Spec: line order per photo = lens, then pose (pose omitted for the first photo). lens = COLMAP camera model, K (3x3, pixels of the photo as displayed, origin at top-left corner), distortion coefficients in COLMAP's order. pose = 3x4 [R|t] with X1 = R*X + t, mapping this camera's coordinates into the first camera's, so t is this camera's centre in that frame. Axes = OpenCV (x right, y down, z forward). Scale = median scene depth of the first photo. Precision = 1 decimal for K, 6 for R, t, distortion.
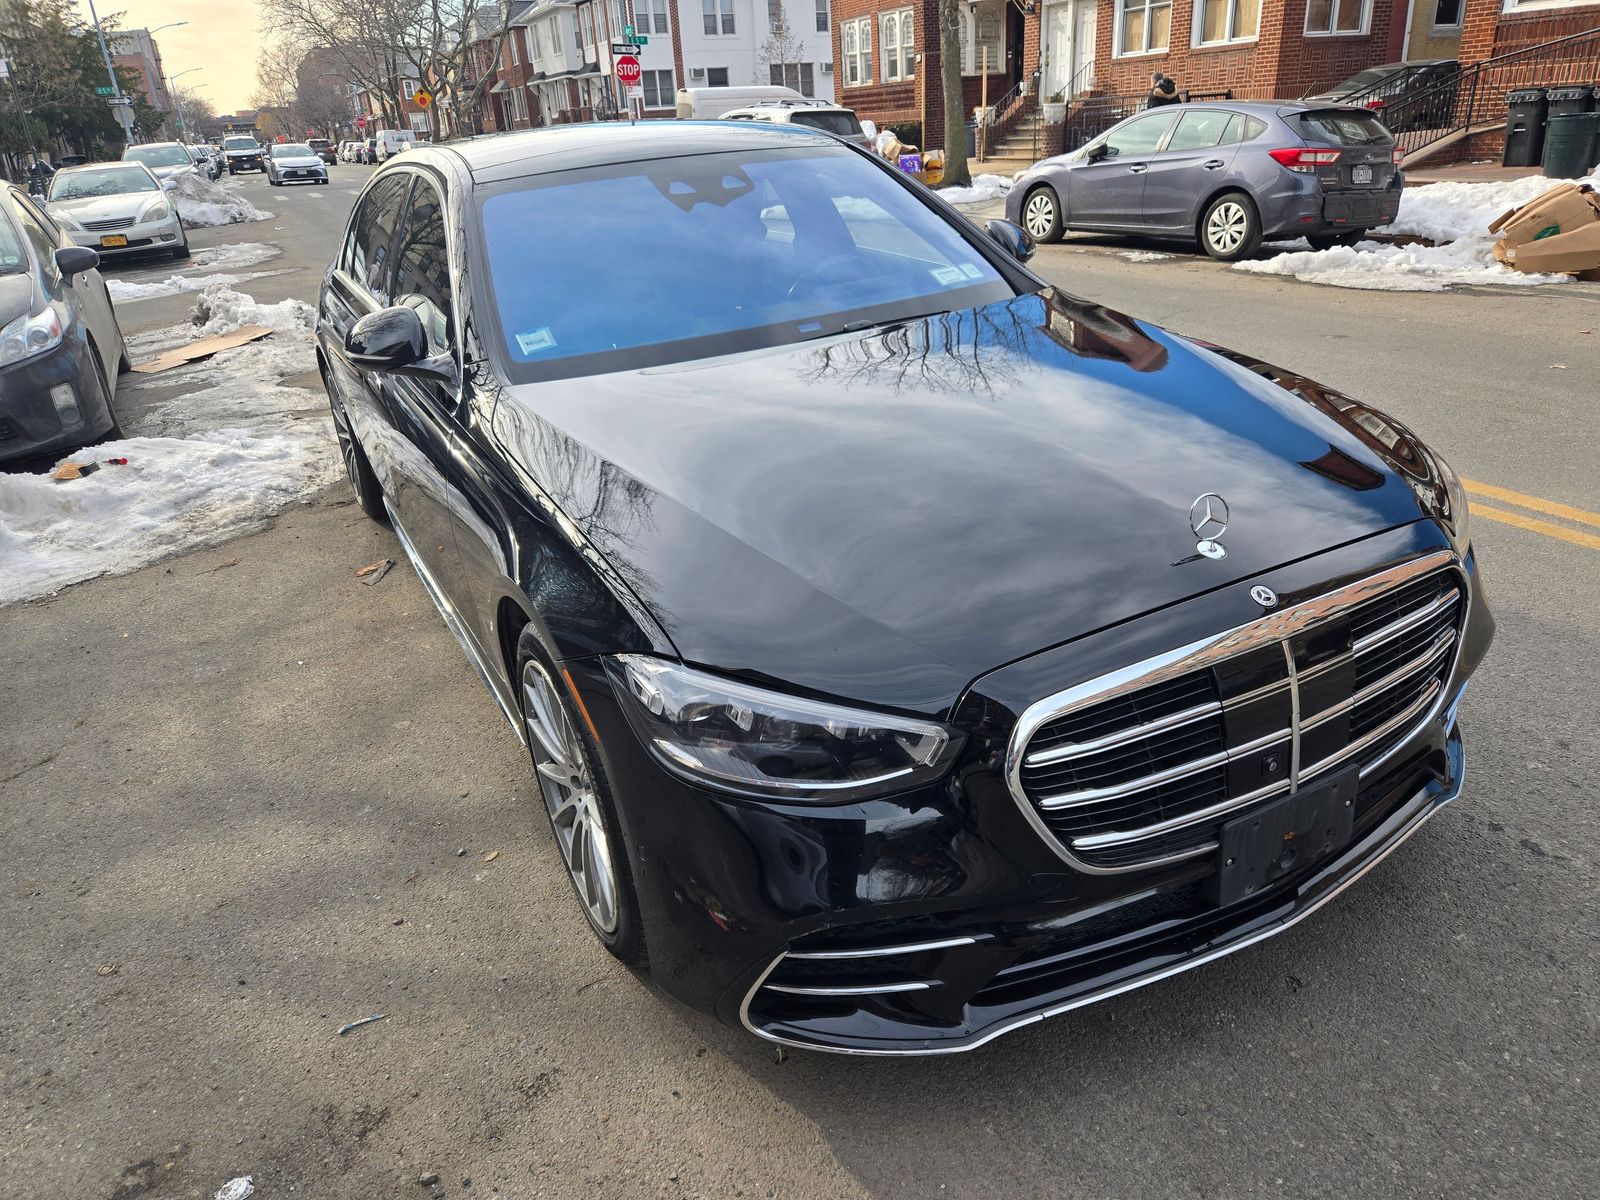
lens RADIAL K [[1072.7, 0, 794.2], [0, 1072.7, 603.8], [0, 0, 1]] dist [0.068909, -0.055996]
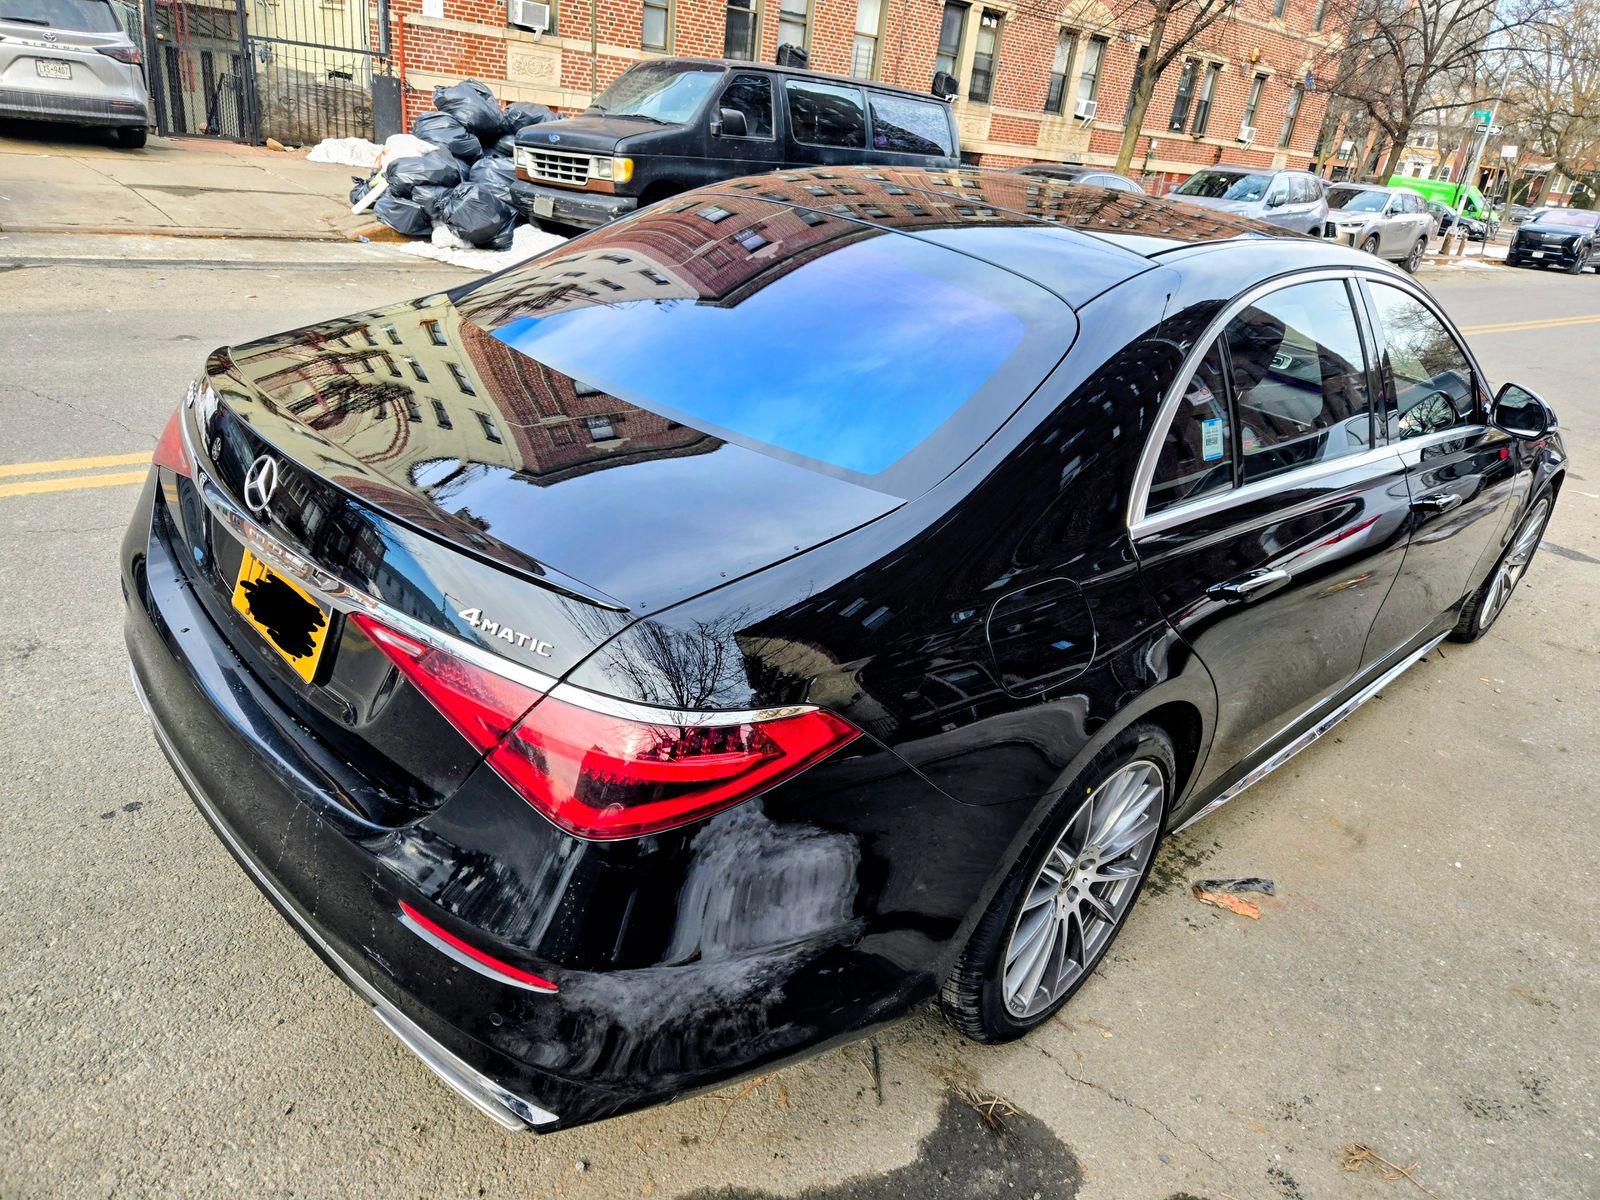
lens RADIAL K [[1063.0, 0, 812.4], [0, 1063.0, 601.1], [0, 0, 1]] dist [0.063187, -0.052754]
pose [[-0.303356, -0.380462, 0.873627, -0.145686], [0.286421, 0.838024, 0.464413, -0.098695], [-0.908811, 0.391108, -0.145247, 0.228047]]
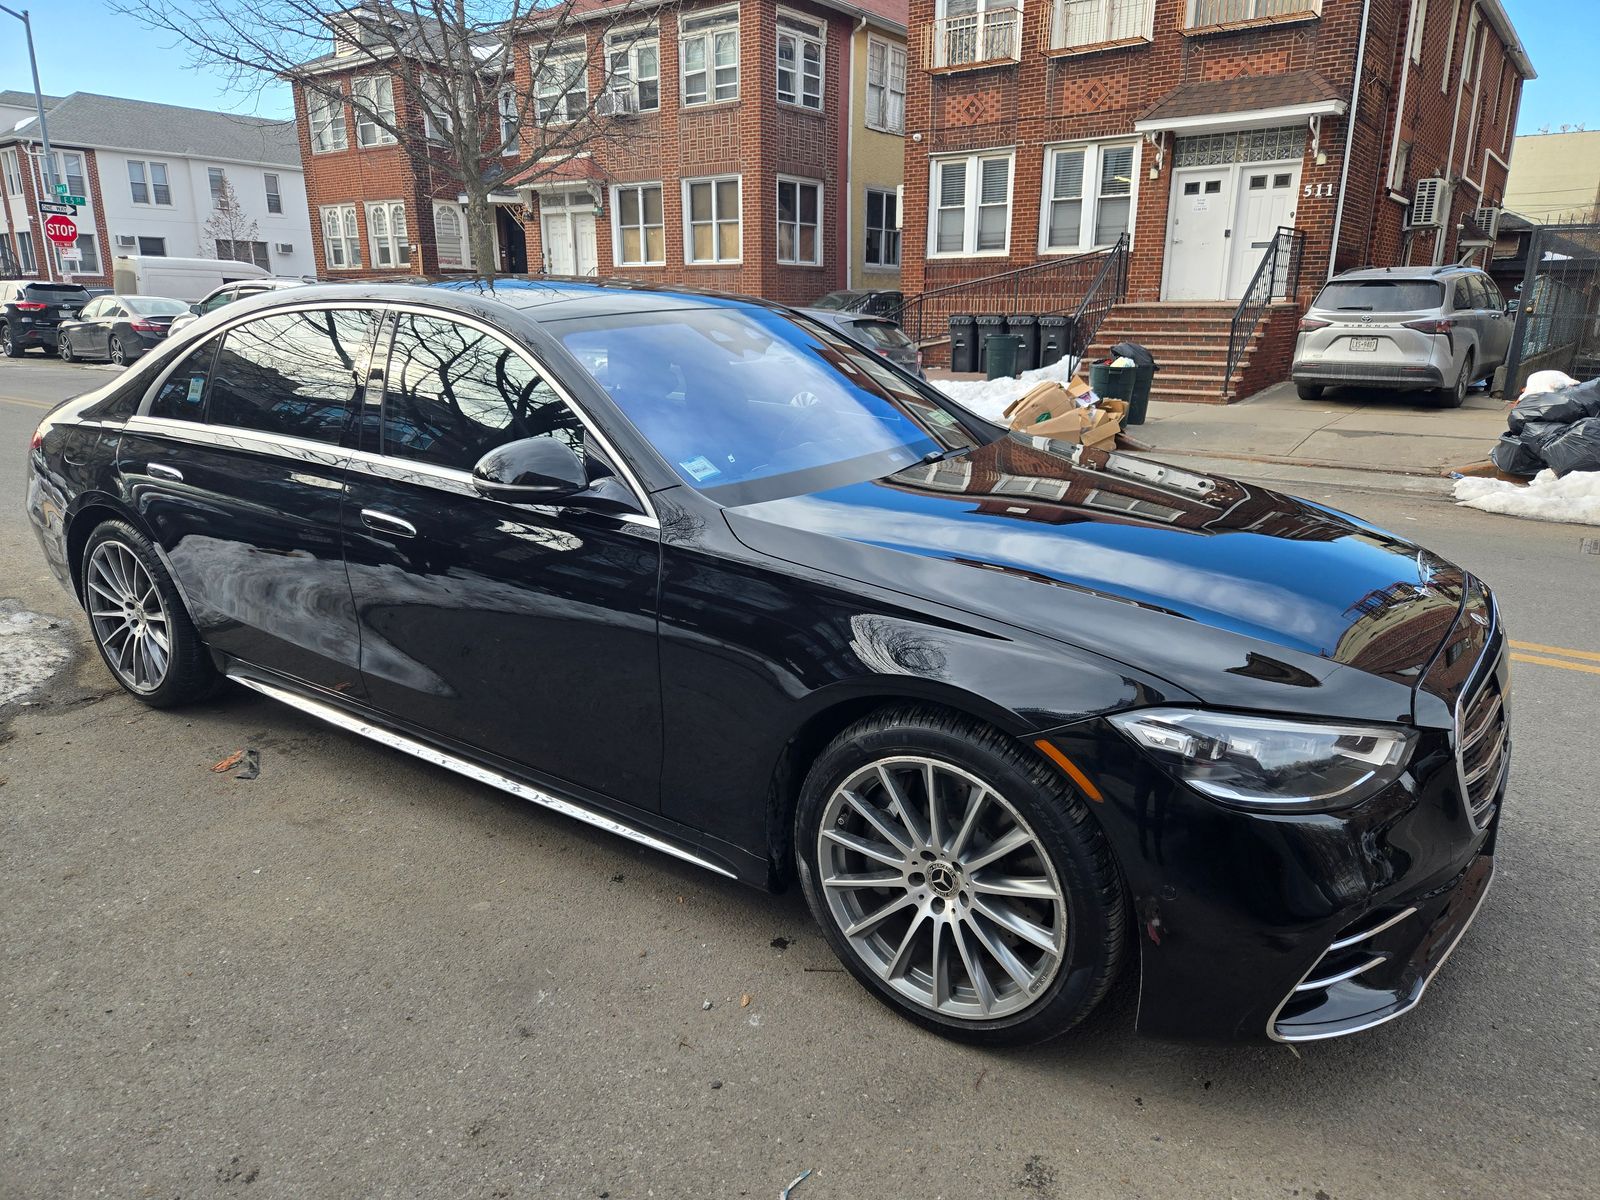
lens RADIAL K [[1072.7, 0, 794.2], [0, 1072.7, 603.8], [0, 0, 1]] dist [0.068909, -0.055996]
pose [[0.888684, -0.062557, 0.454233, -0.069374], [0.134392, 0.982679, -0.127598, 0.002338], [-0.438383, 0.174440, 0.881698, 0.010596]]
